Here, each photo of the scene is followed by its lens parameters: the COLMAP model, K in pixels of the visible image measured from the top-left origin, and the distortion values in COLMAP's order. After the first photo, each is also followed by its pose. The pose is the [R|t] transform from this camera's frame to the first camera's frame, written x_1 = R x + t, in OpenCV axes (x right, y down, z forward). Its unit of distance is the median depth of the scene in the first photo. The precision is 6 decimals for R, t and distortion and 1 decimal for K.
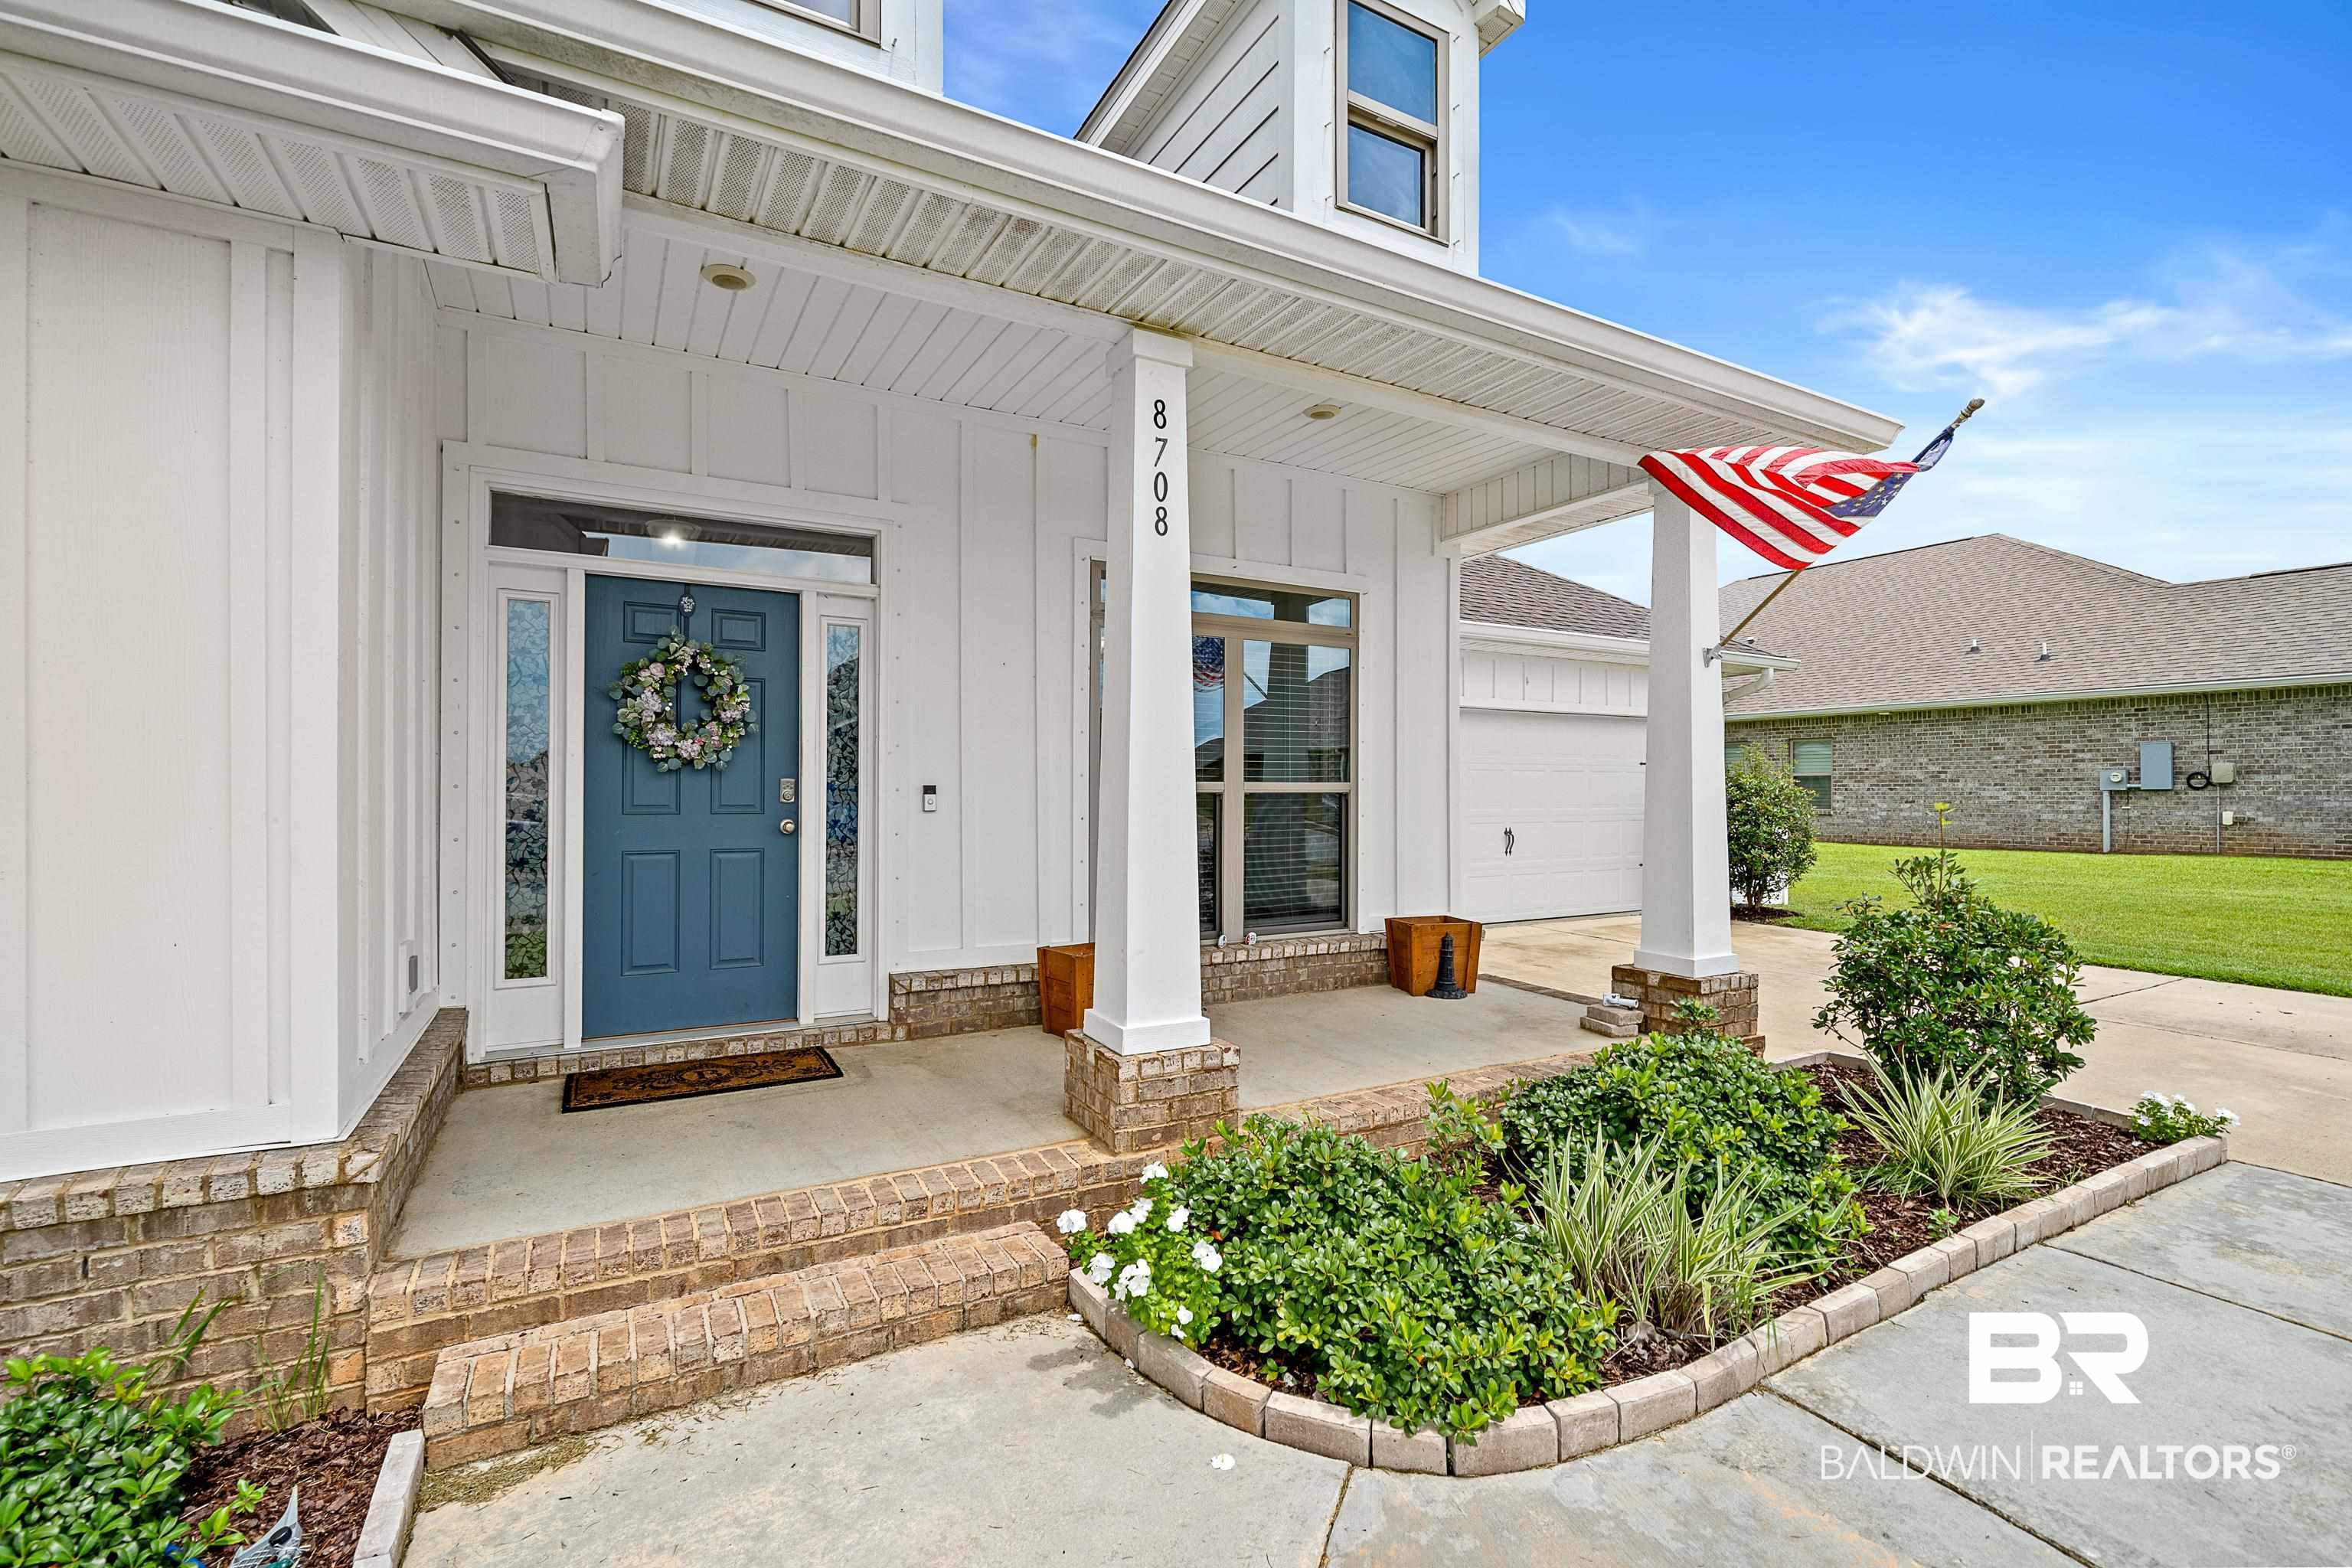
lens RADIAL K [[1047.2, 0, 1182.3], [0, 1047.2, 776.0], [0, 0, 1]] dist [0.002080, 0.001130]
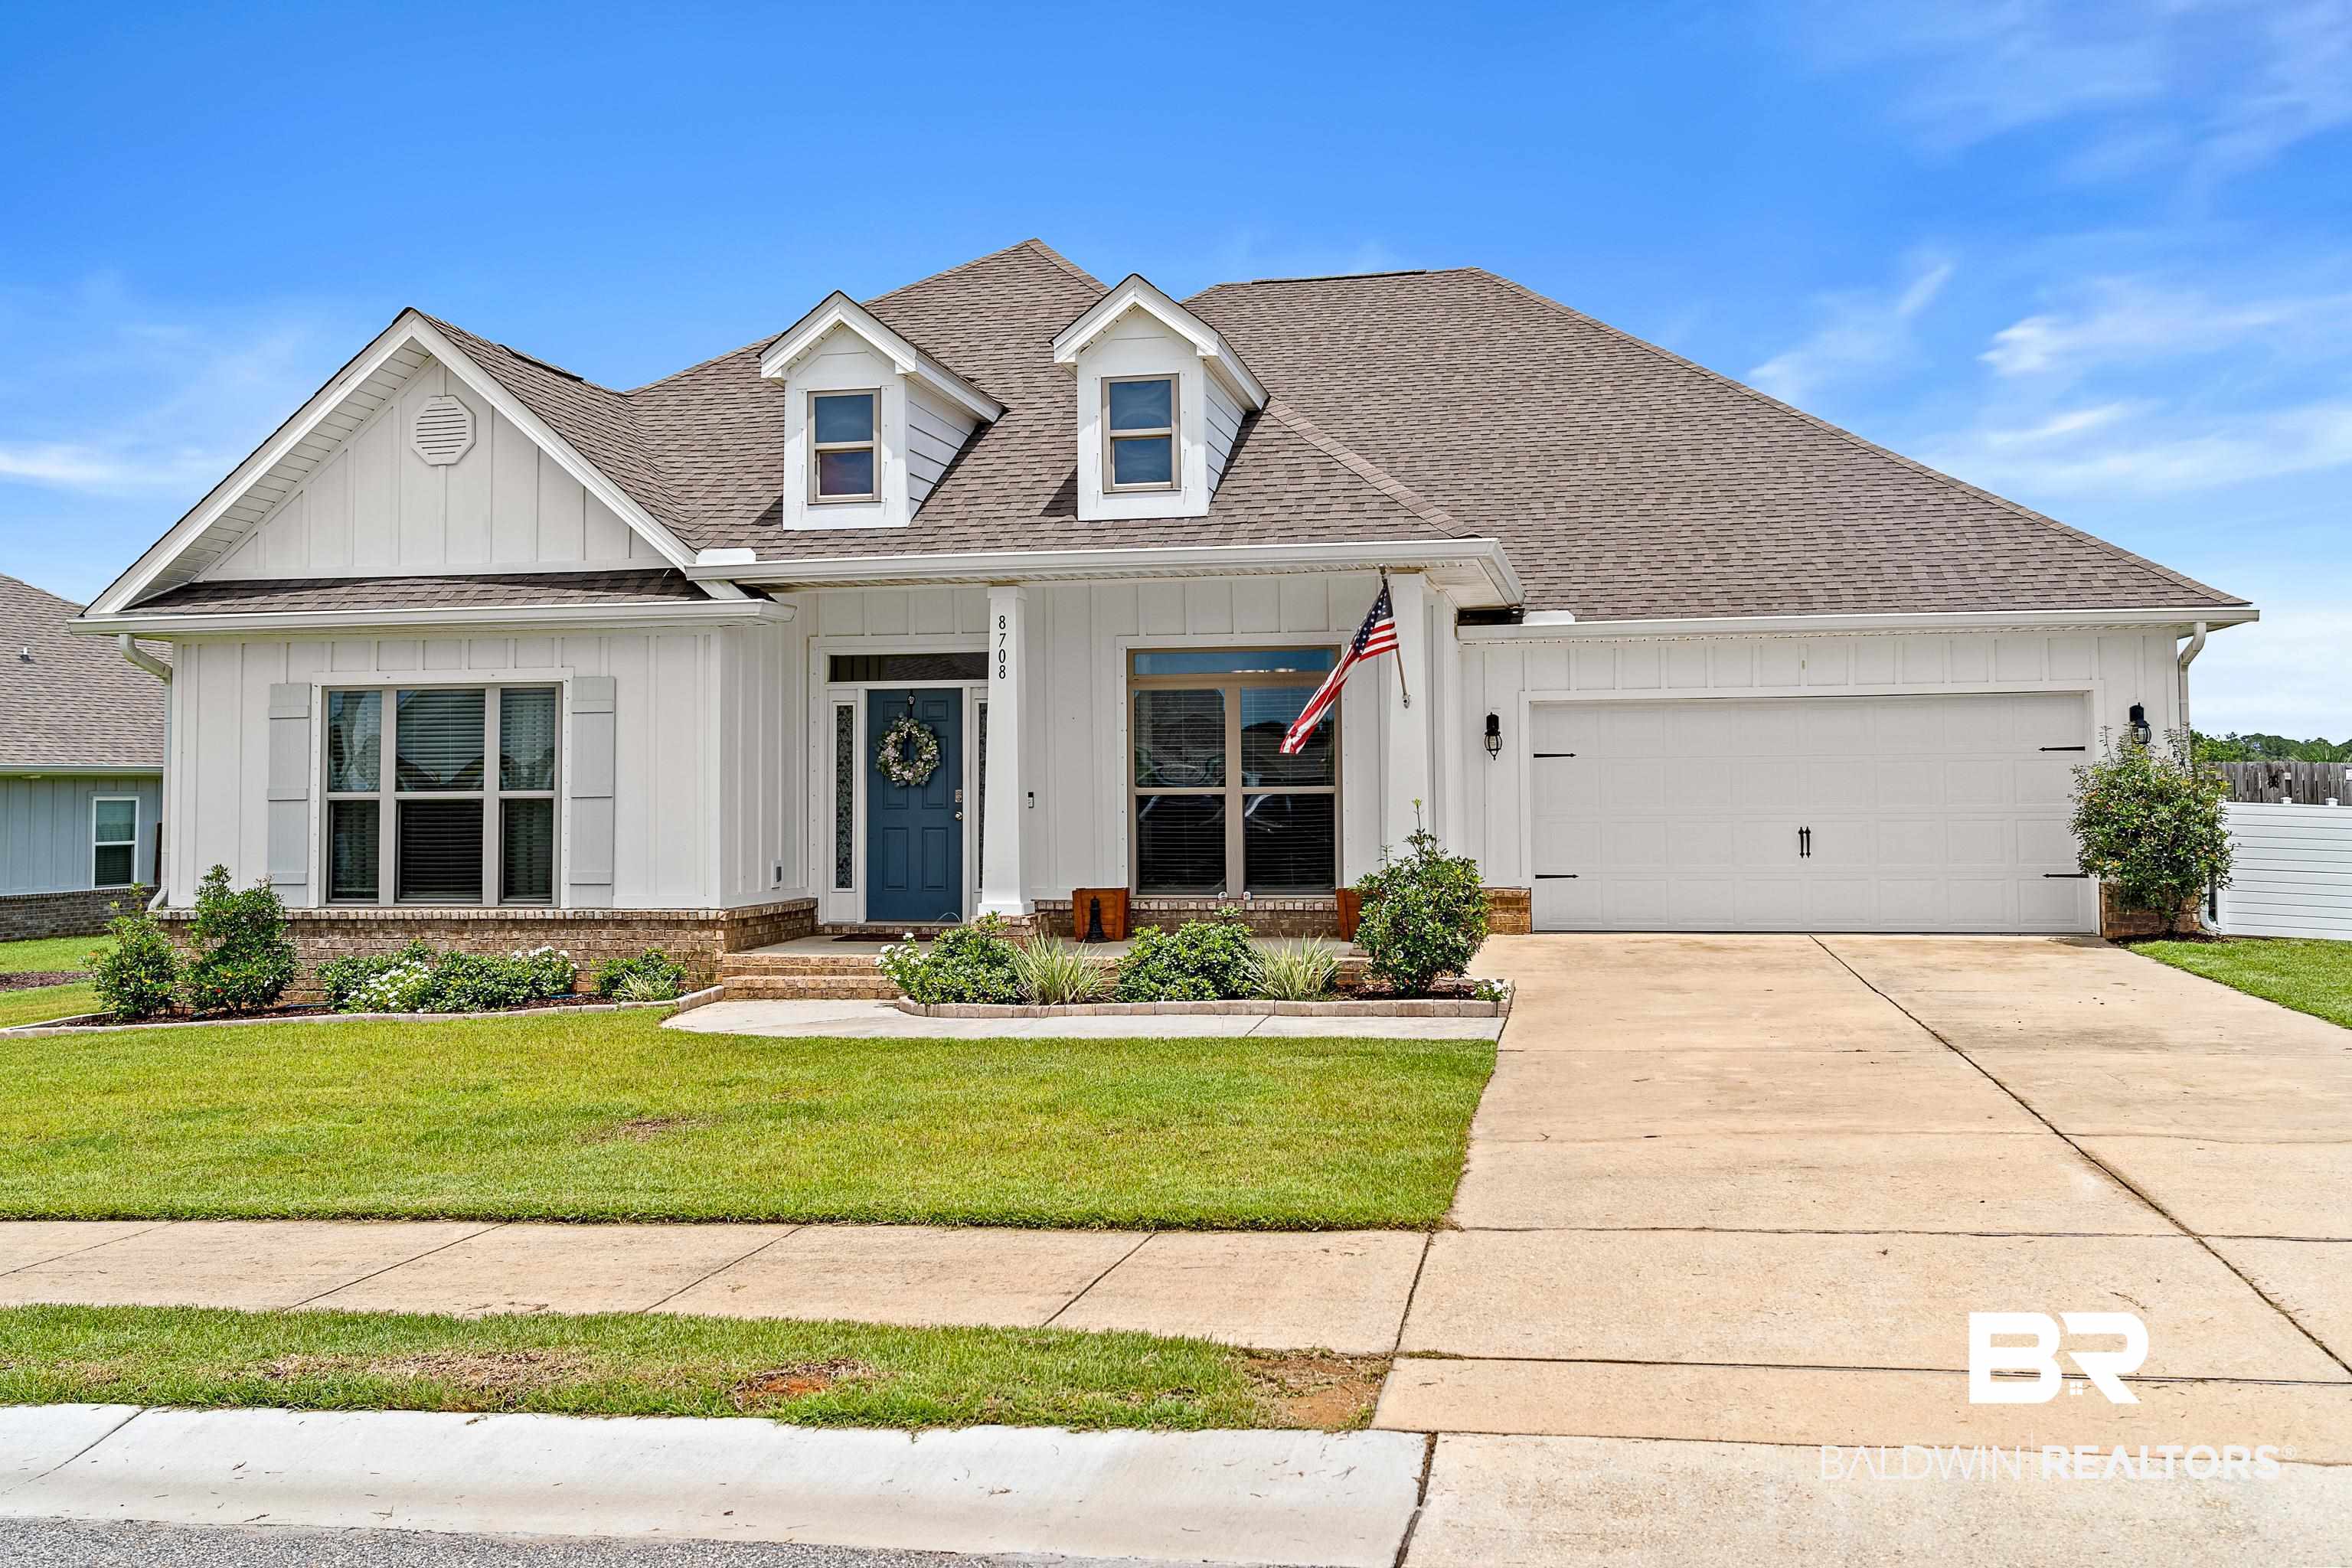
lens RADIAL K [[2001.3, 0, 1194.4], [0, 2001.3, 581.0], [0, 0, 1]] dist [0.002253, 0.024375]
pose [[0.769577, -0.074716, -0.634168, 2.379925], [0.021393, 0.995590, -0.091336, -0.034941], [0.638196, 0.056723, 0.767782, -1.577822]]
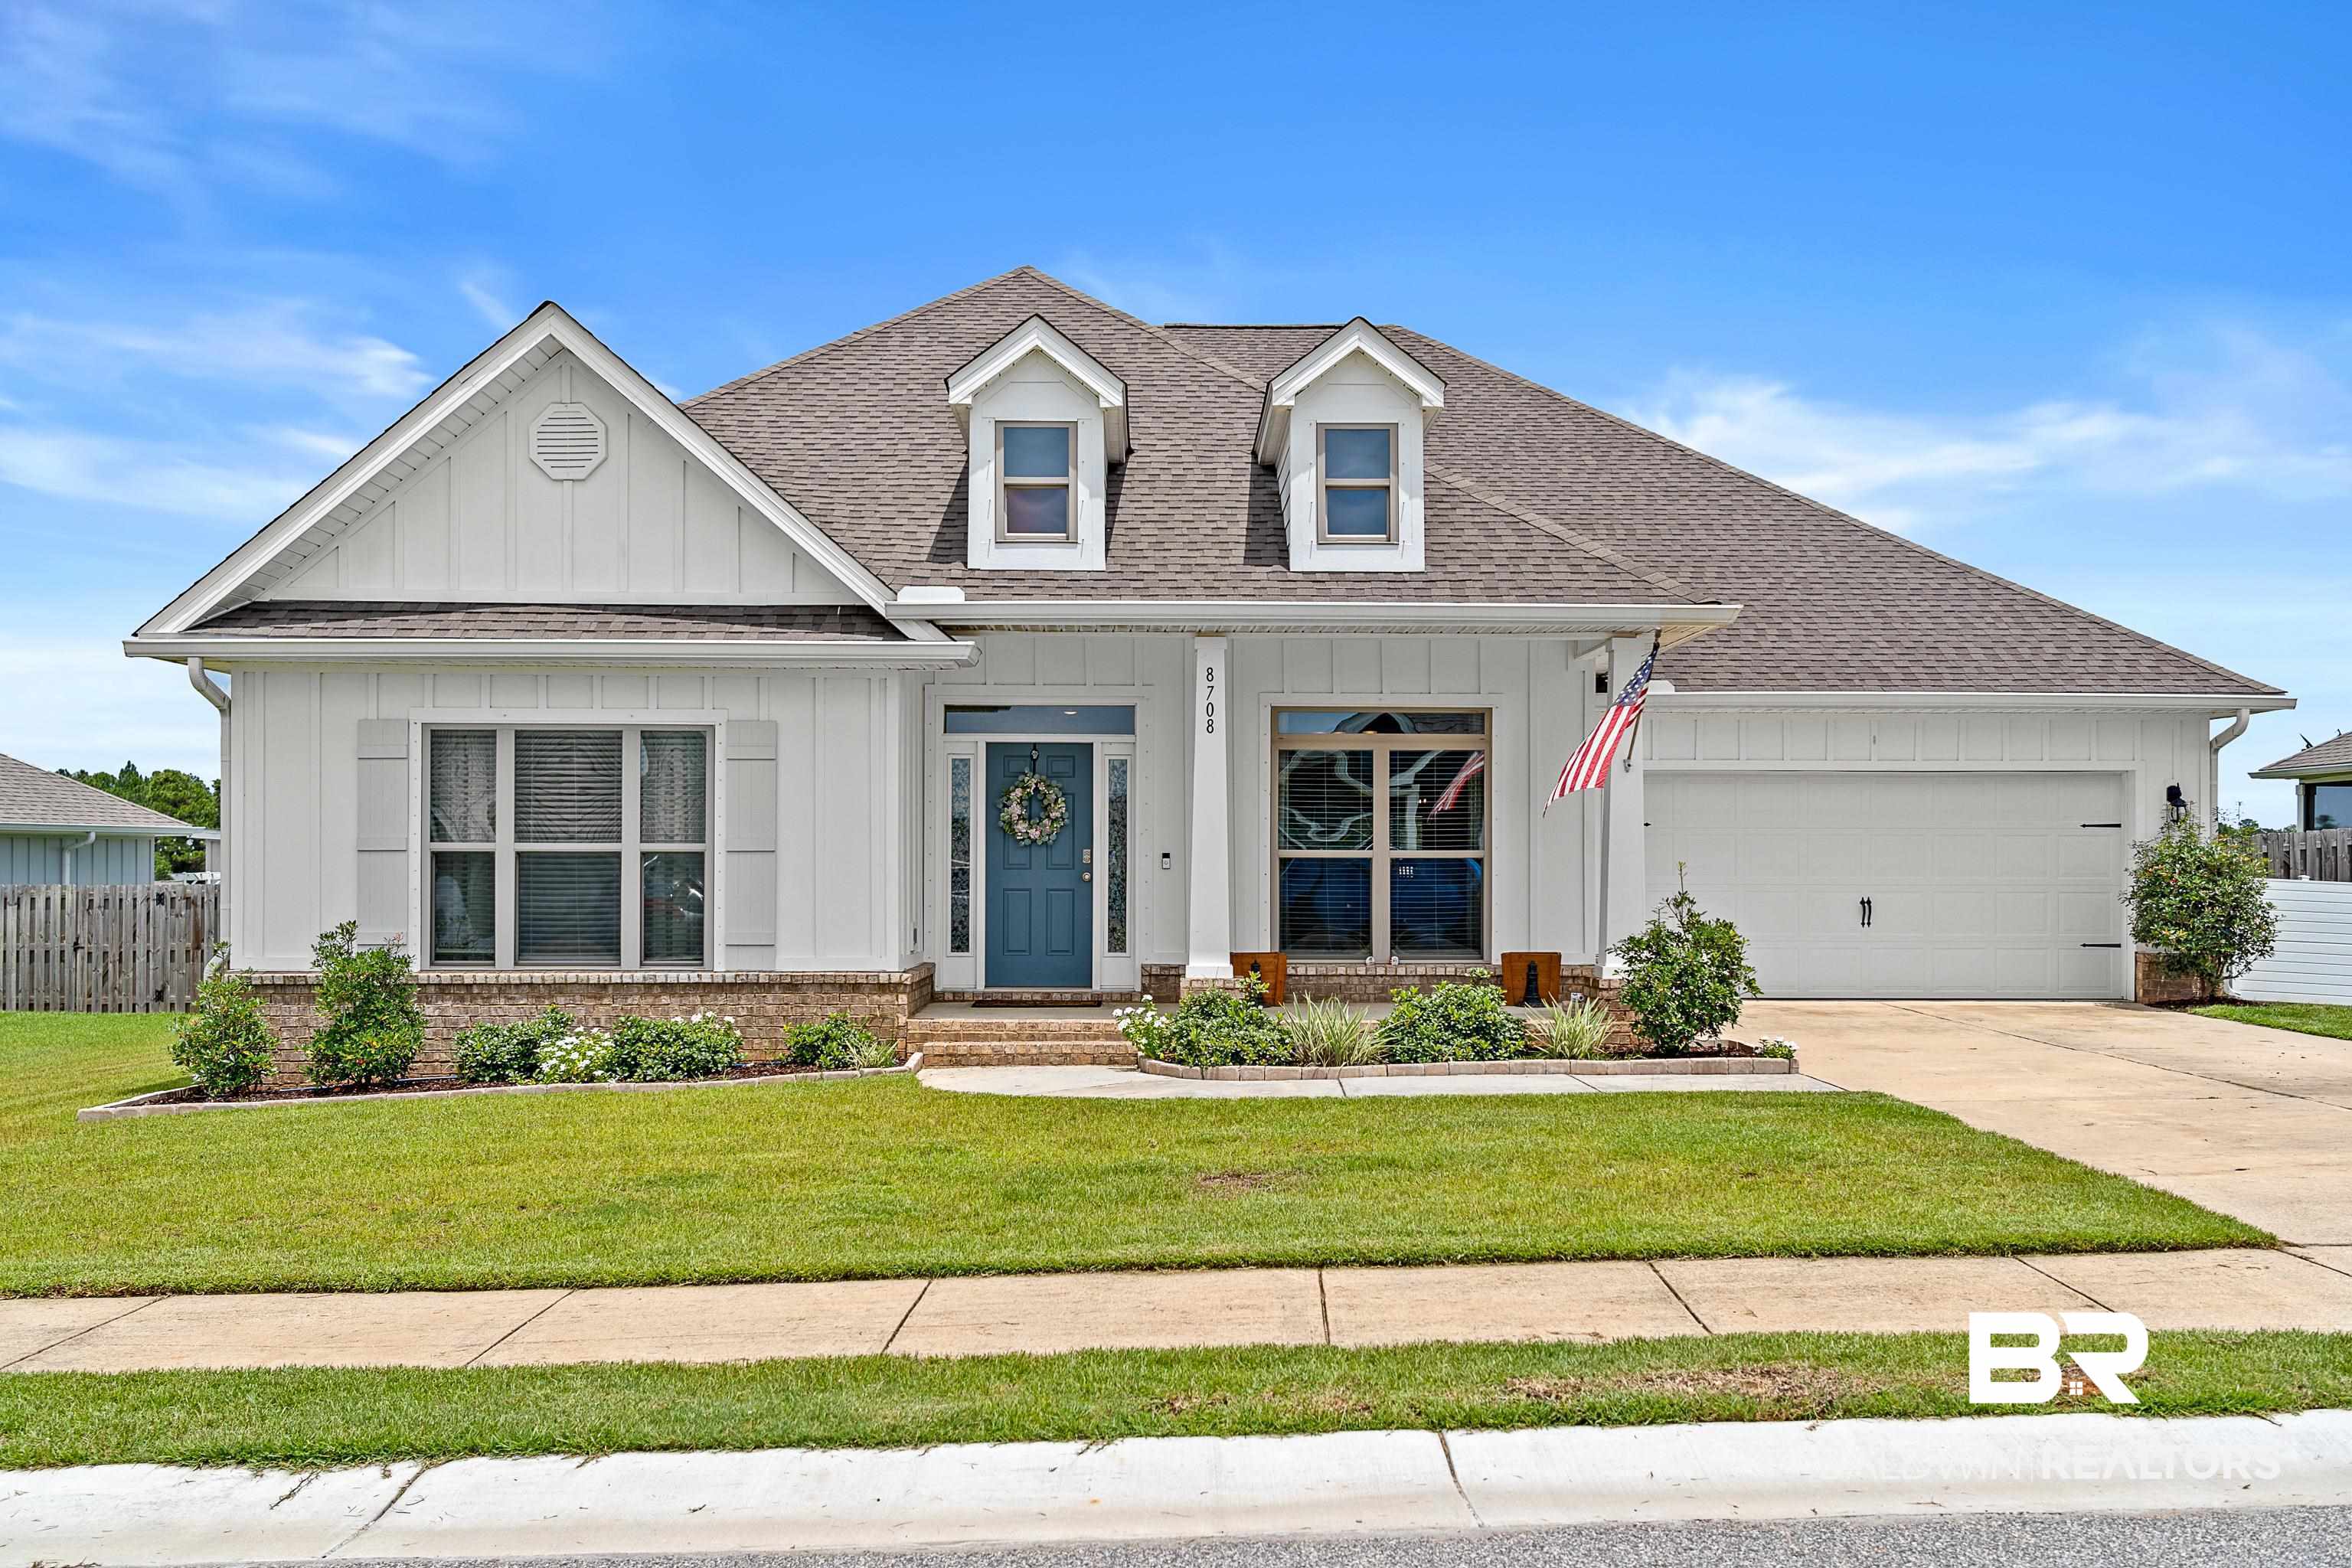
lens RADIAL K [[2125.1, 0, 1193.5], [0, 2125.1, 749.4], [0, 0, 1]] dist [0.020188, 0.010696]
pose [[0.885714, -0.025603, -0.463525, 1.549743], [0.007352, 0.999126, -0.041139, -0.018877], [0.464173, 0.033029, 0.885128, -2.237816]]
